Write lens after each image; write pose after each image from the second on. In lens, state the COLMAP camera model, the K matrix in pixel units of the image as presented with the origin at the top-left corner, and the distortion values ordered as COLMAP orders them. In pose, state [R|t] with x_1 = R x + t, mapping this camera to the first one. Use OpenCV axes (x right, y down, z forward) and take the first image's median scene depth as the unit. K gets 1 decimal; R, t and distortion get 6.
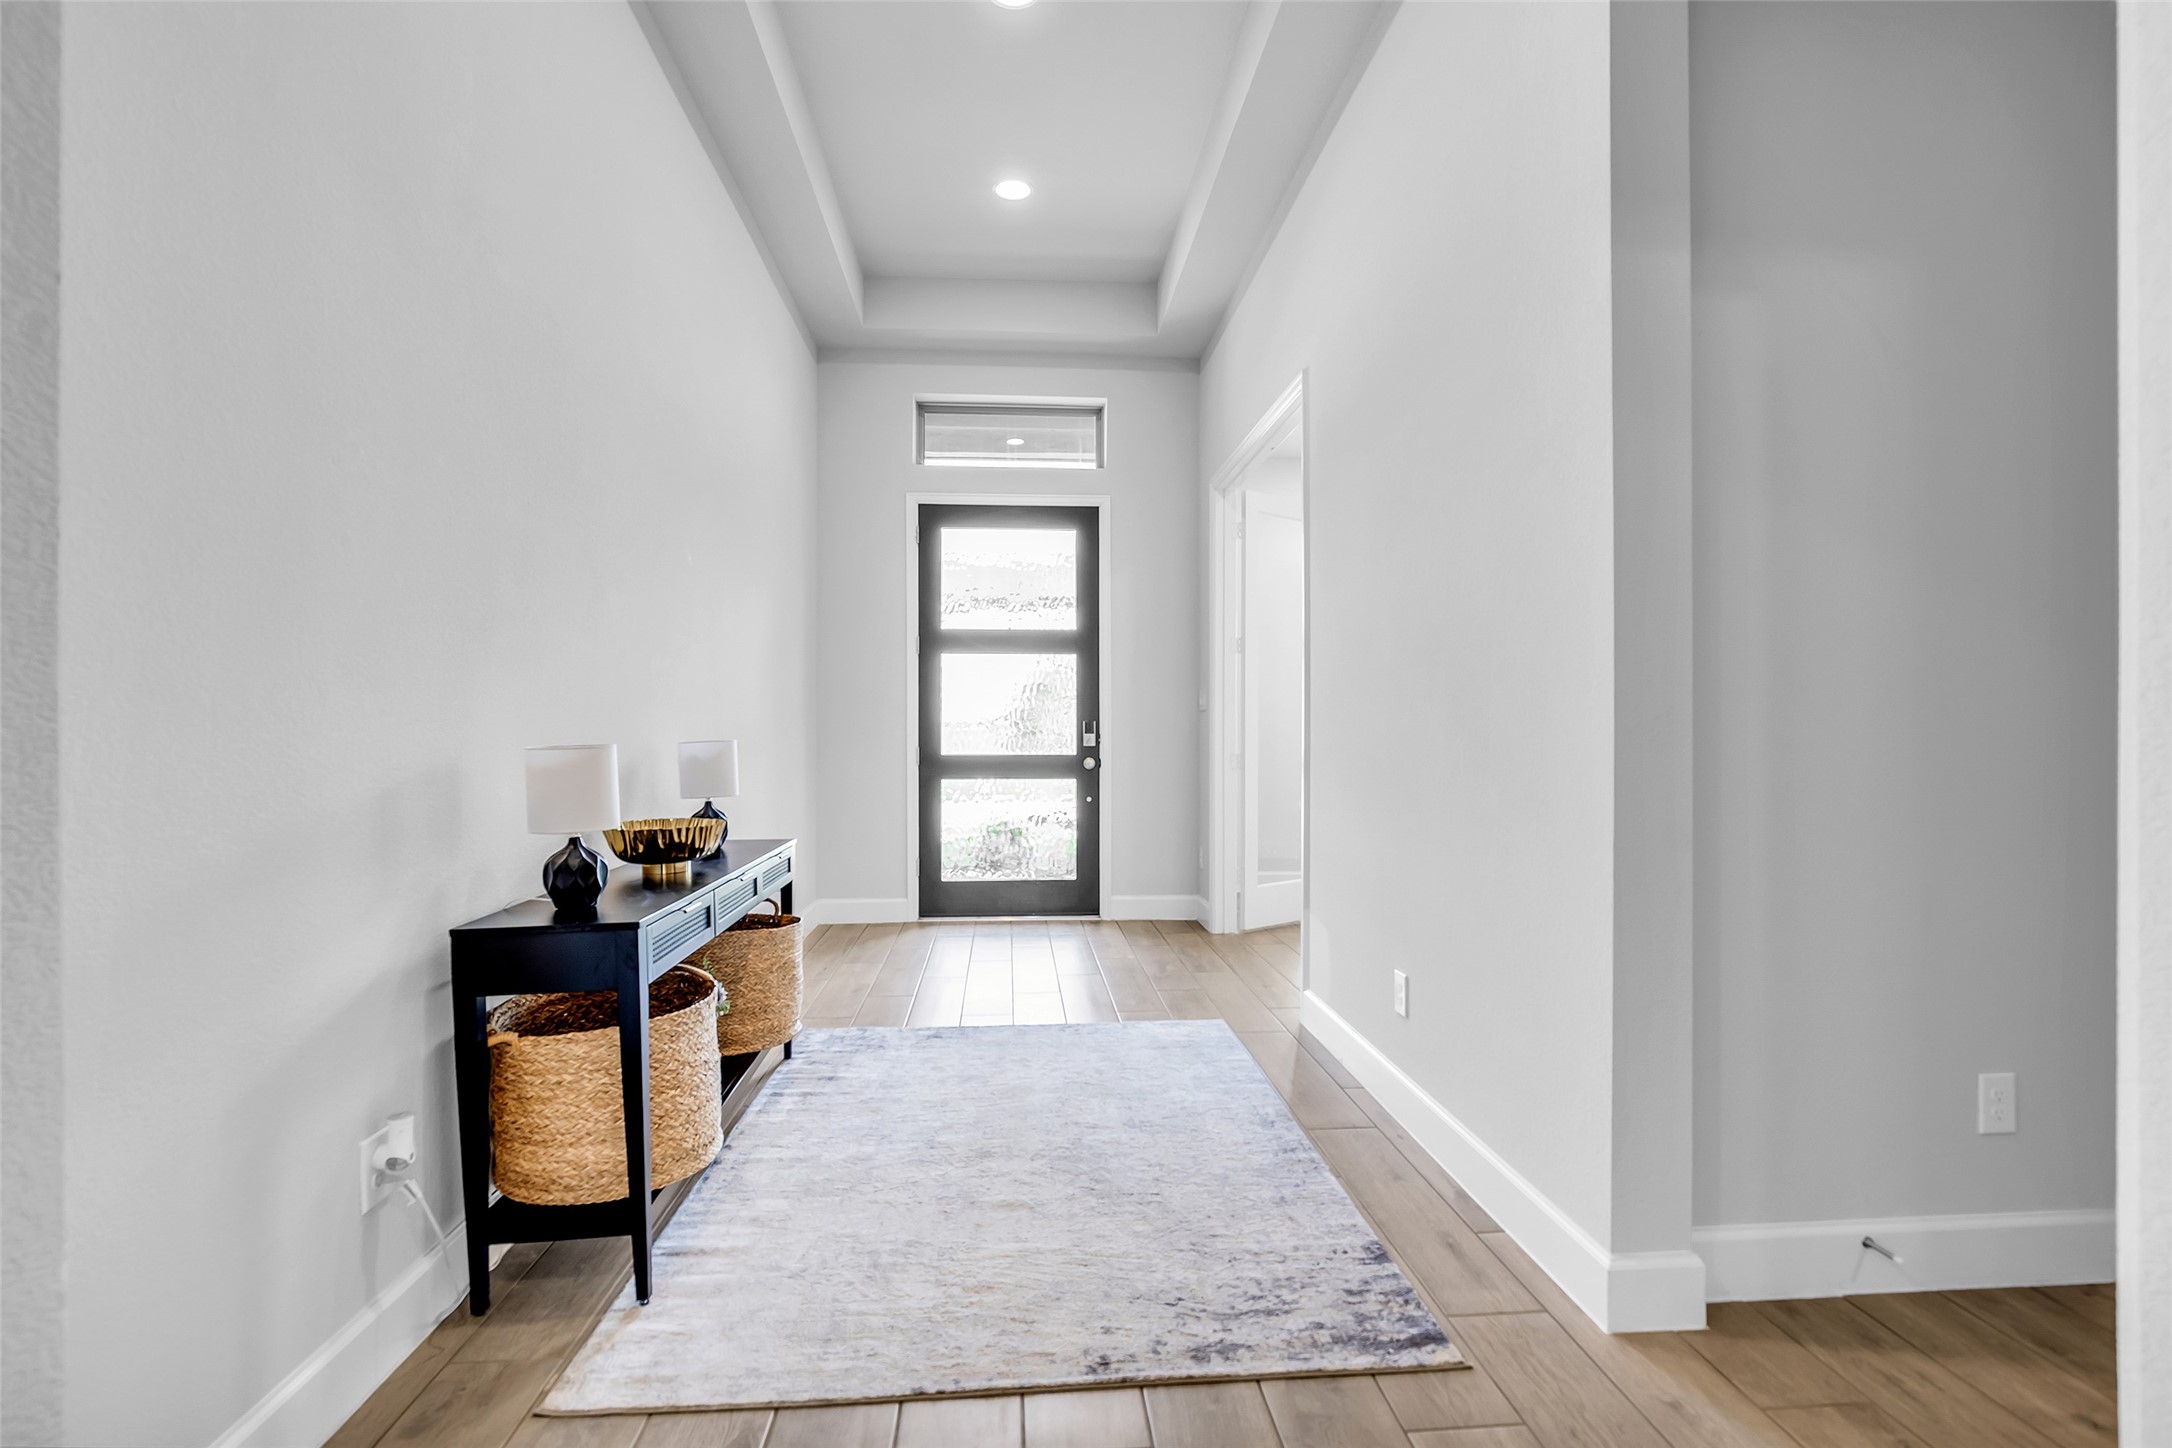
lens RADIAL K [[997.0, 0, 1088.5], [0, 997.0, 728.1], [0, 0, 1]] dist [-0.016976, 0.005082]
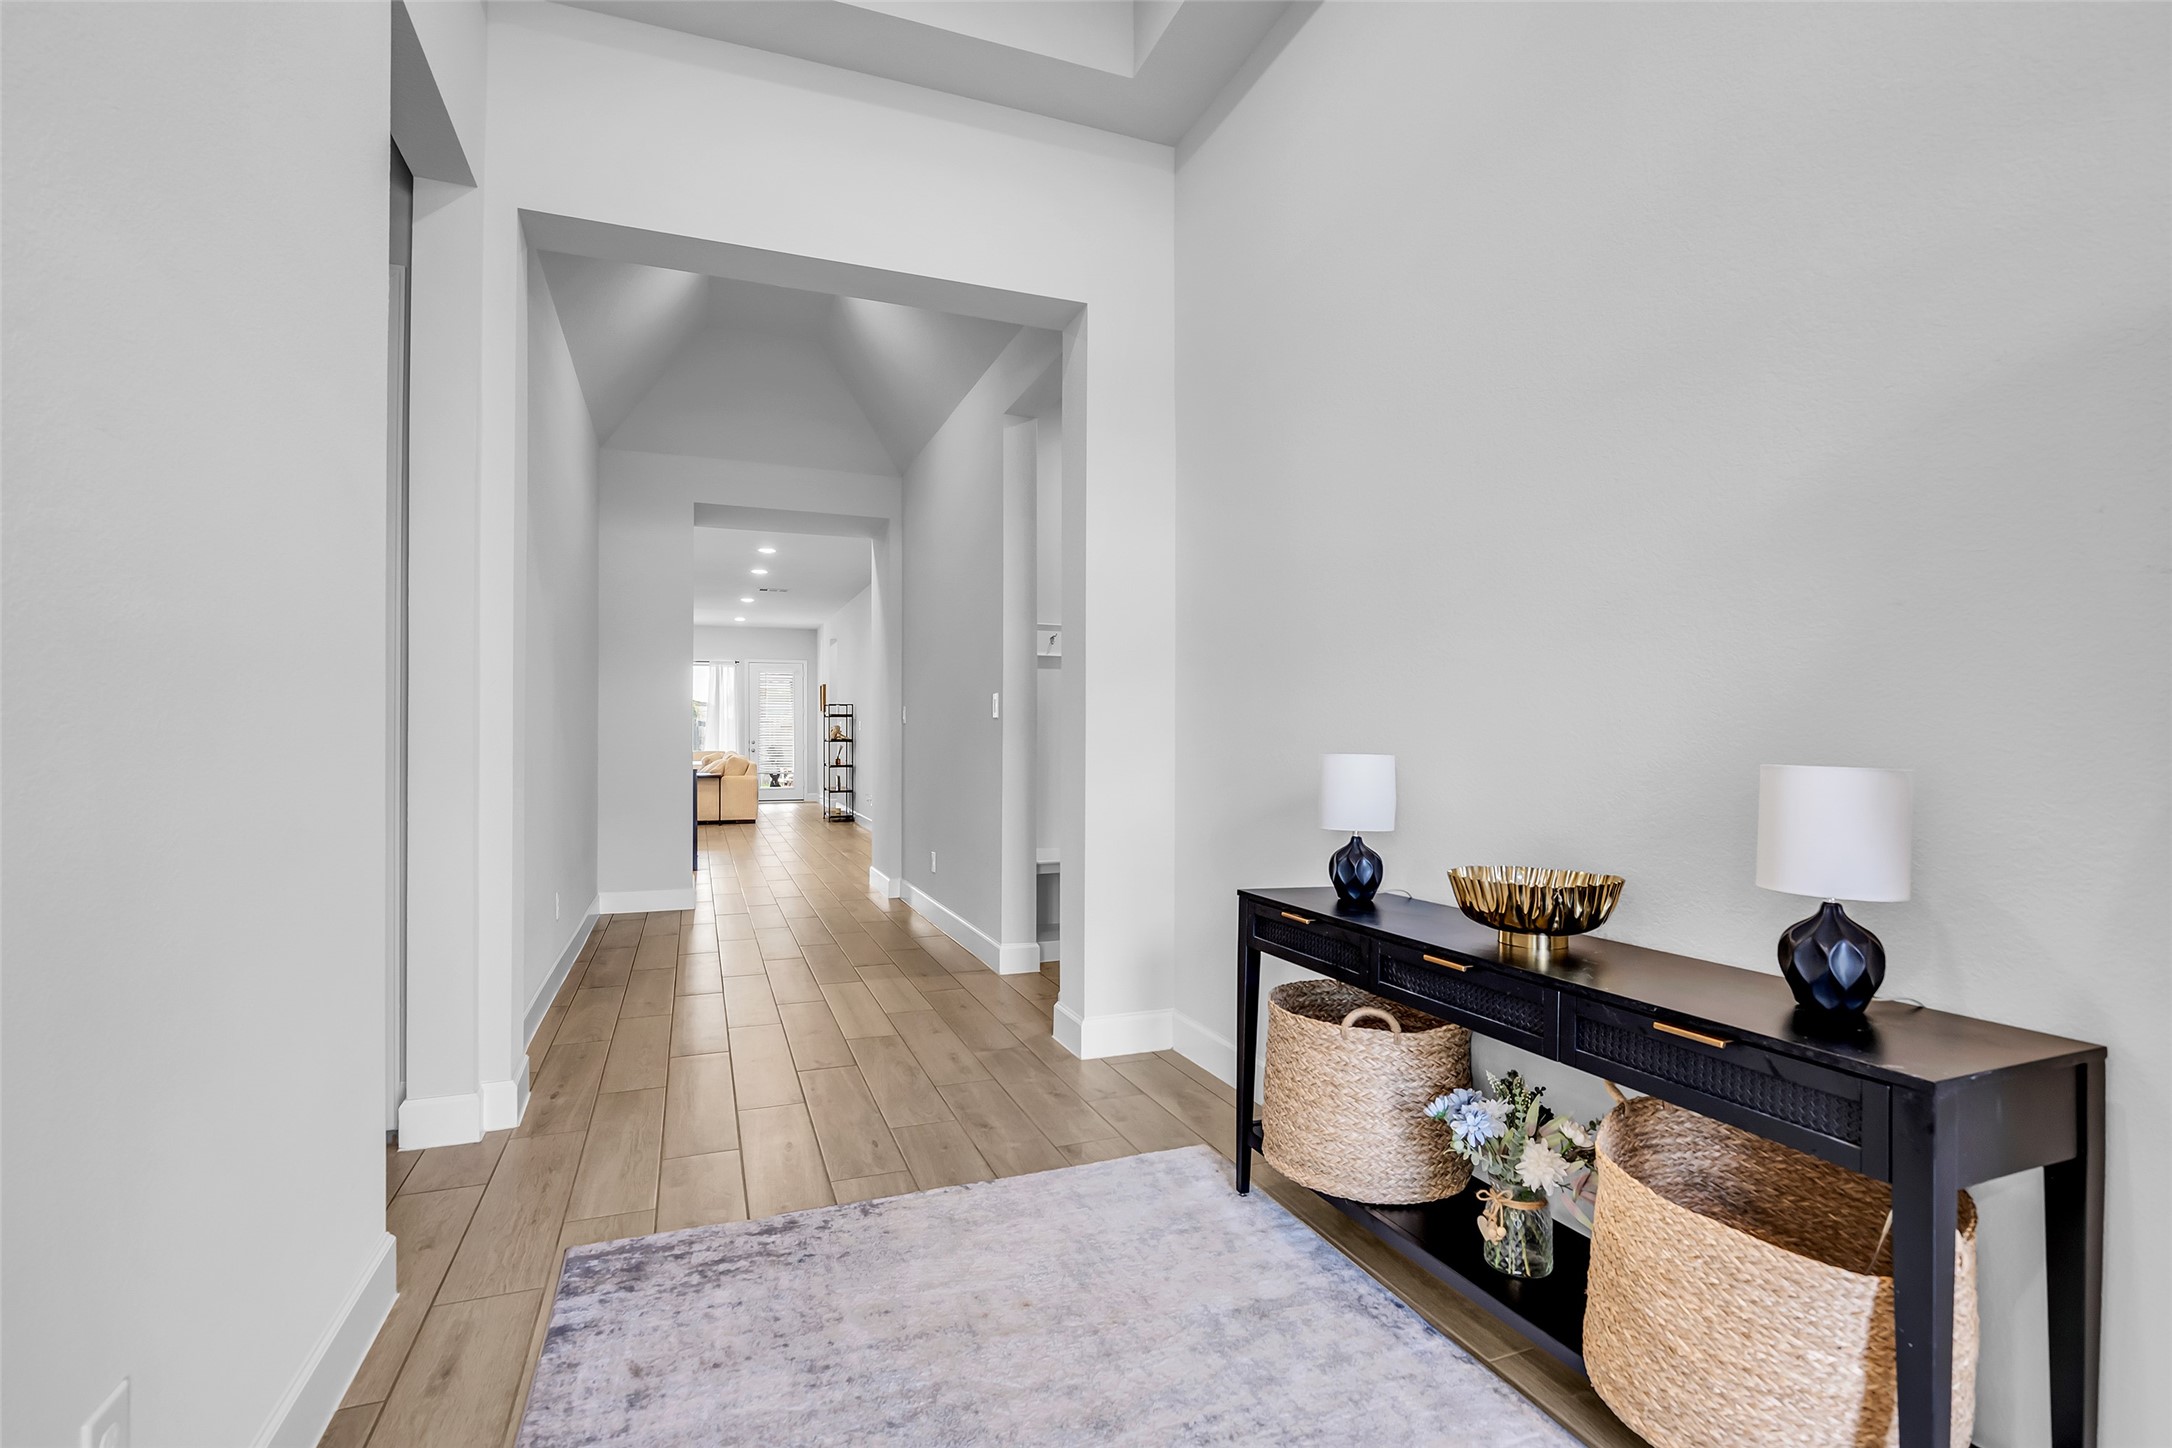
lens RADIAL K [[997.0, 0, 1088.5], [0, 997.0, 728.1], [0, 0, 1]] dist [-0.016976, 0.005082]
pose [[-0.959389, 0.001141, -0.282086, 0.088629], [0.003591, 0.999960, -0.008170, -0.001798], [0.282065, -0.008852, -0.959354, 1.996670]]
